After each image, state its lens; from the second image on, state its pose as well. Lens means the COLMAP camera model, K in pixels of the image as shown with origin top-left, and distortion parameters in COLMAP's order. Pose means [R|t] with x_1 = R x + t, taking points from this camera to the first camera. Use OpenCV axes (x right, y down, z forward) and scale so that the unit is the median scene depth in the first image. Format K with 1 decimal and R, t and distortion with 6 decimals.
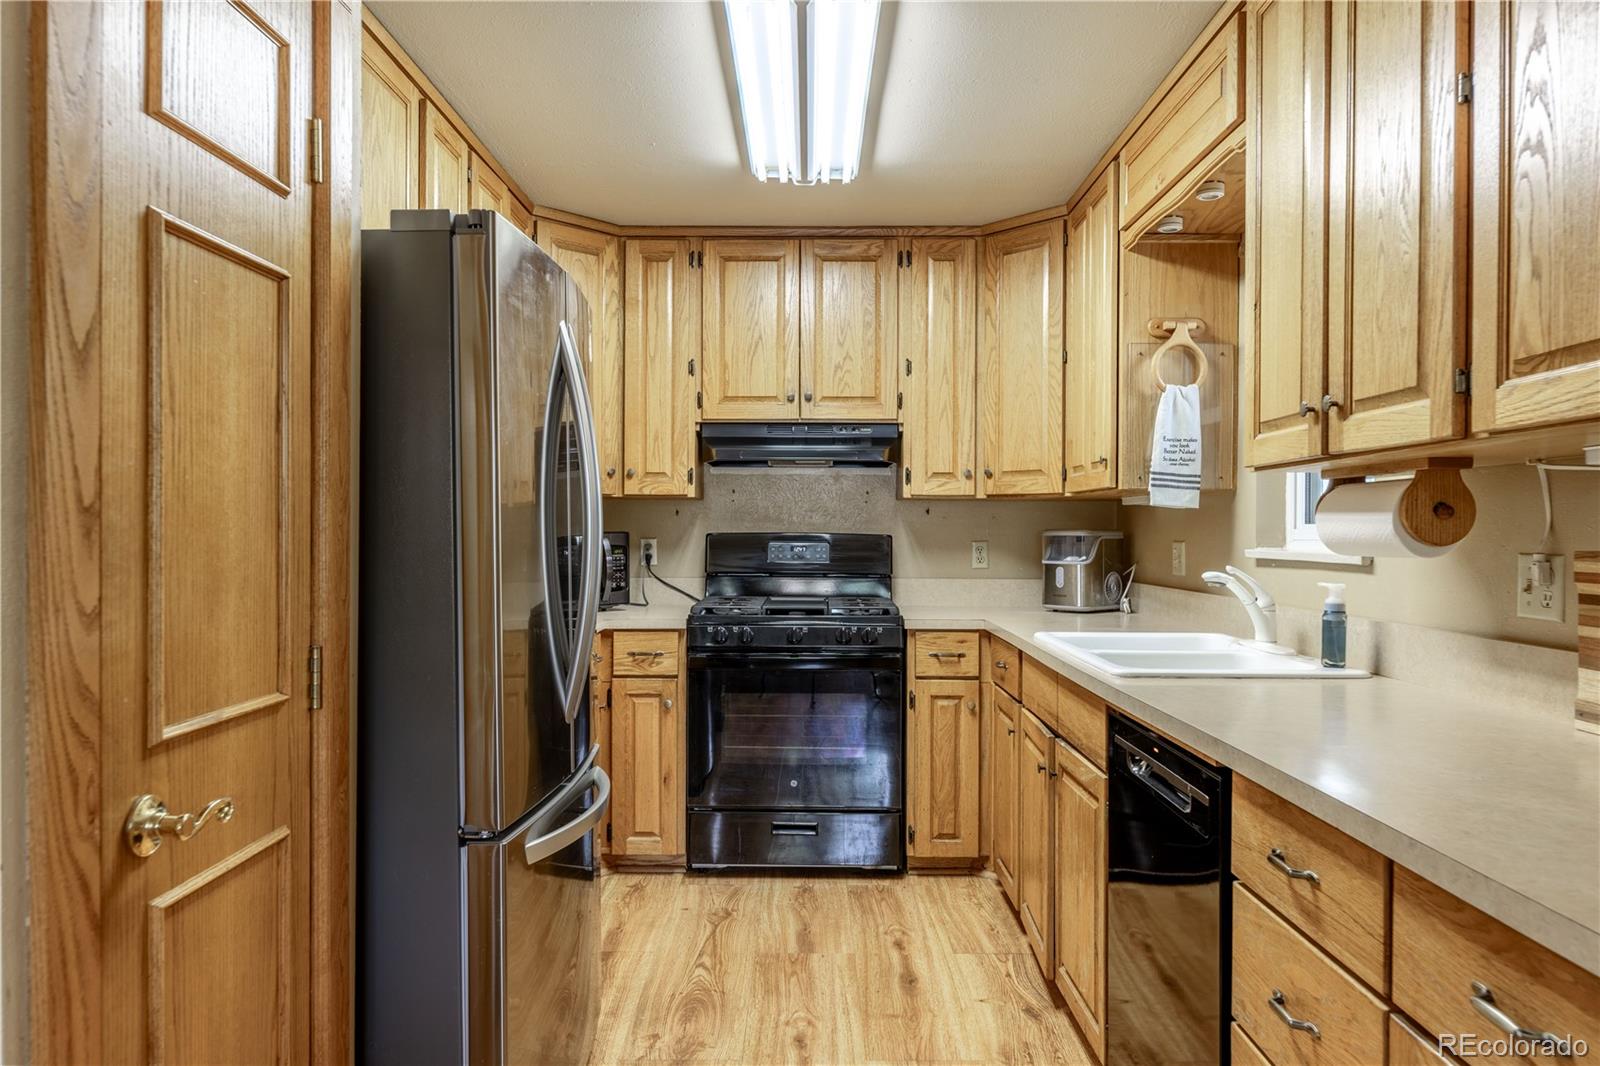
lens RADIAL K [[1053.3, 0, 792.2], [0, 1053.3, 512.2], [0, 0, 1]] dist [0.000578, 0.000187]
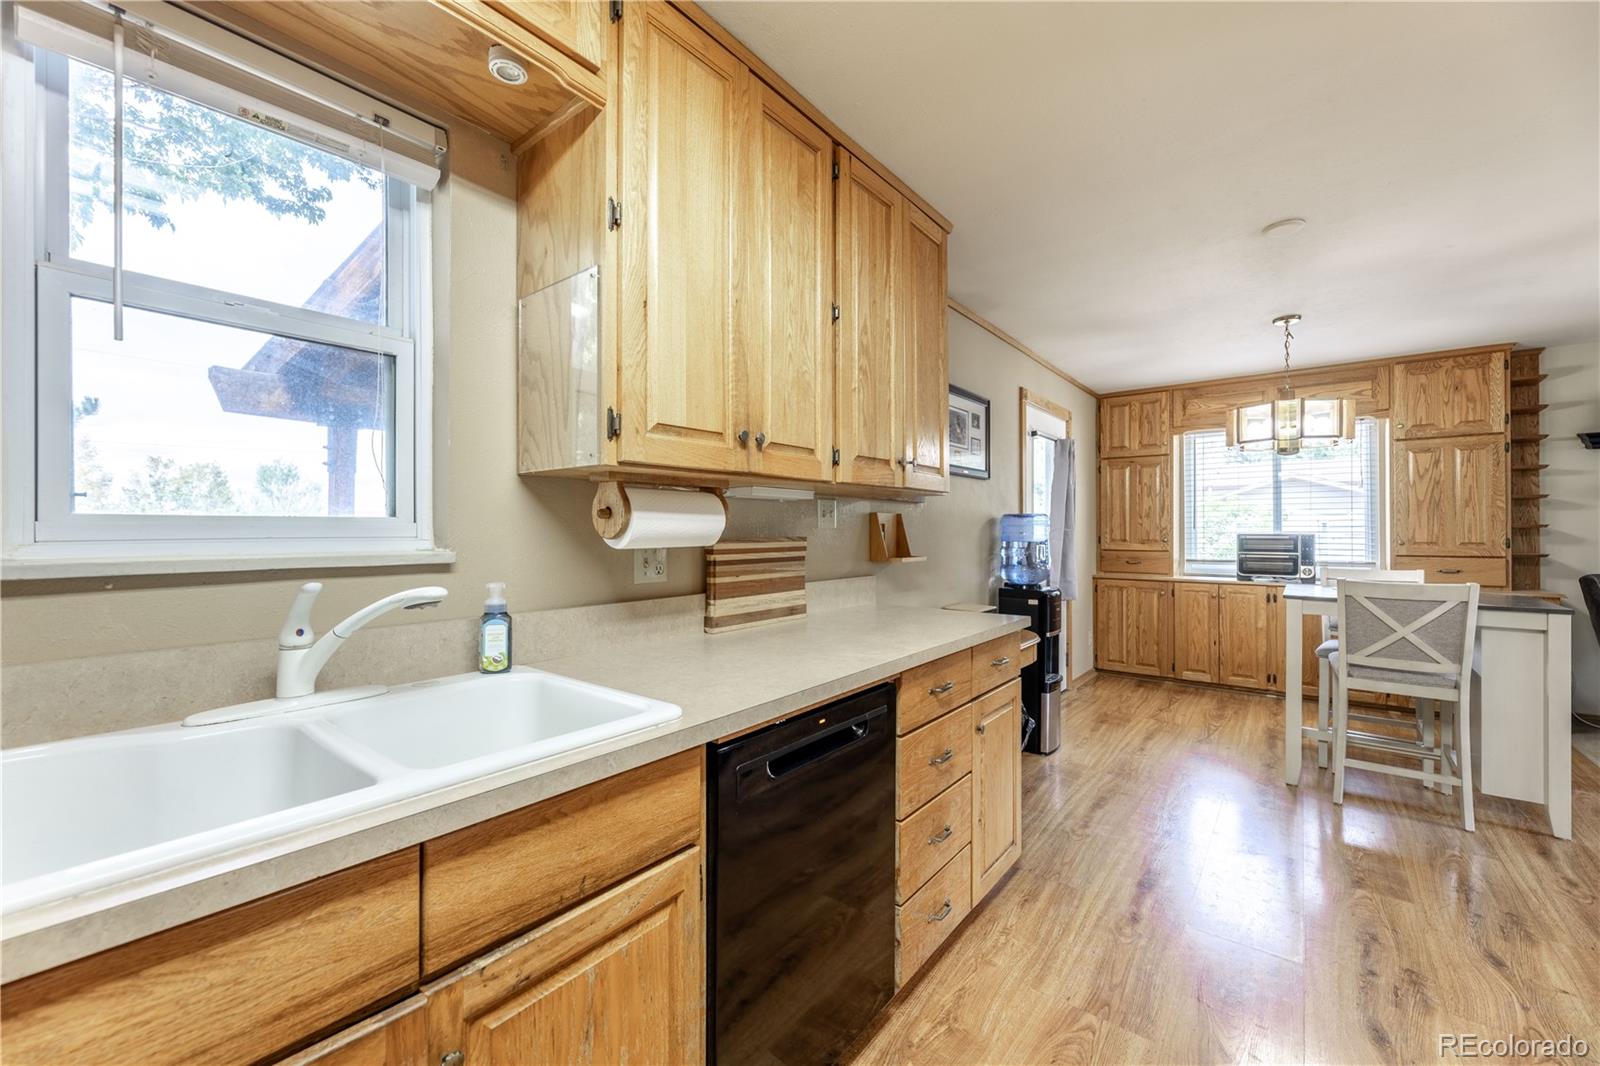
lens RADIAL K [[646.9, 0, 787.9], [0, 646.9, 525.7], [0, 0, 1]] dist [-0.000904, -0.000119]
pose [[-0.782738, -0.002594, 0.622346, -0.036644], [-0.011299, 0.999886, -0.010044, 0.013497], [-0.622249, -0.014894, -0.782678, 0.964496]]
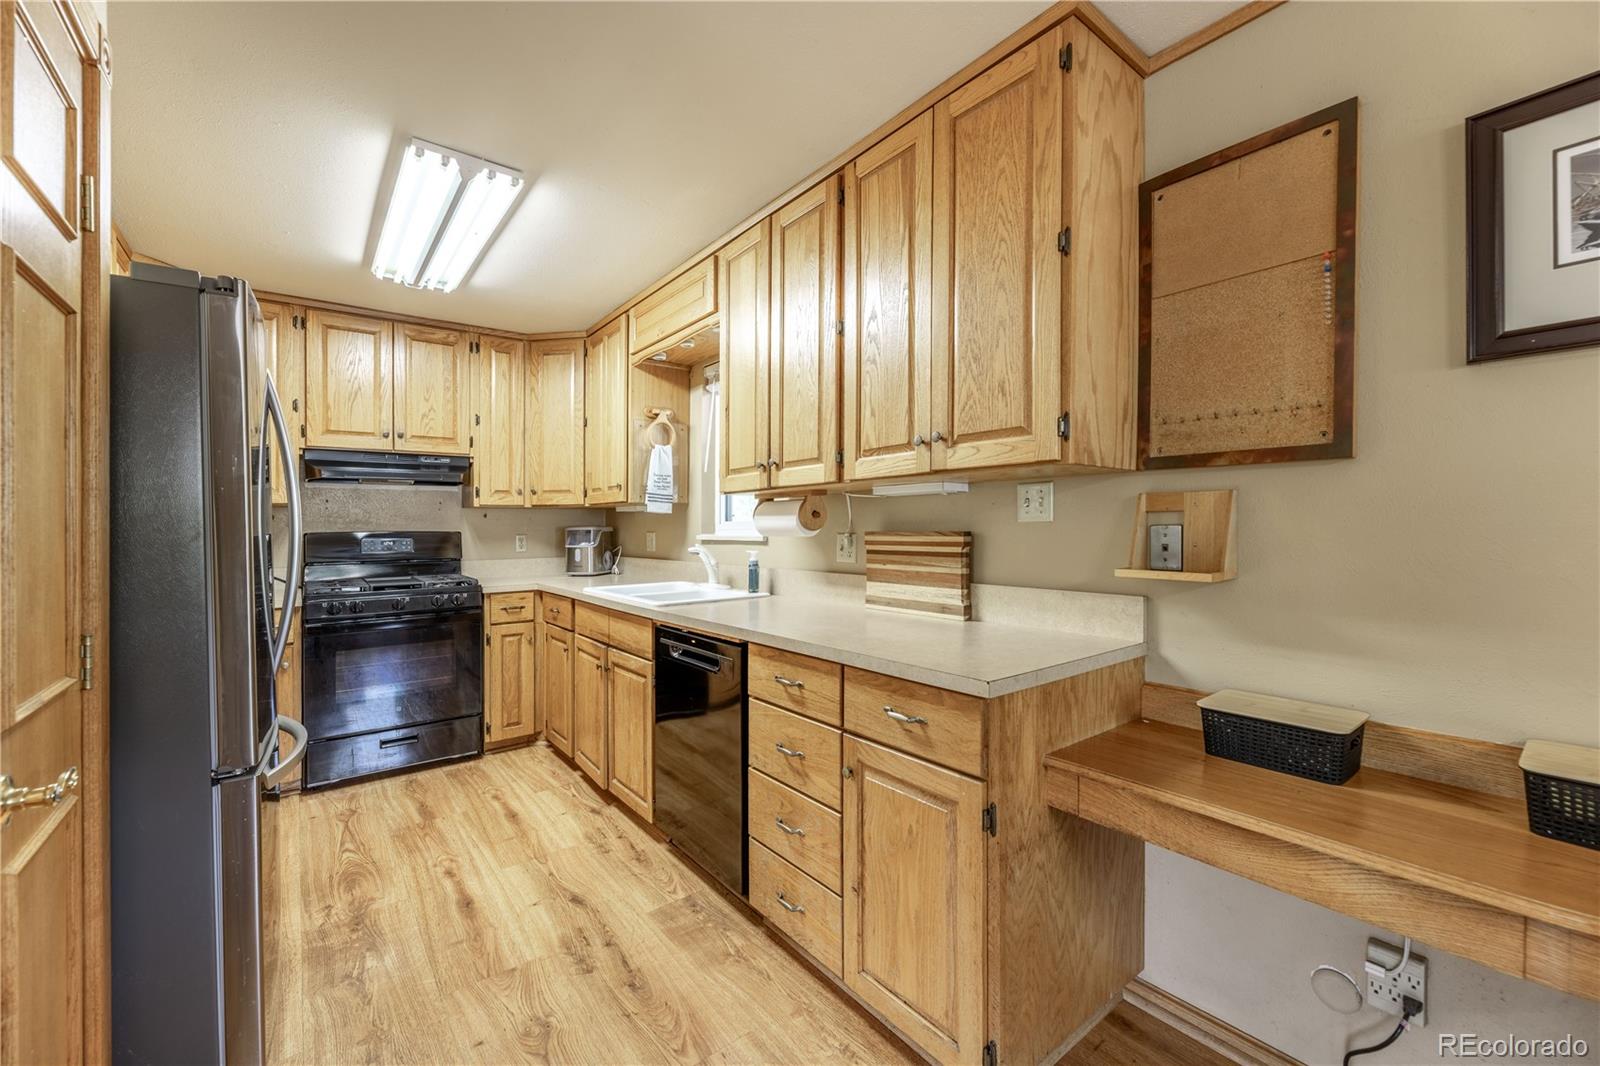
lens RADIAL K [[646.9, 0, 802.5], [0, 646.9, 517.1], [0, 0, 1]] dist [-0.000904, -0.000119]
pose [[0.781977, -0.004835, 0.623288, -0.135614], [0.003618, 0.999988, 0.003218, -0.000018], [-0.623296, -0.000261, 0.781986, -0.016707]]
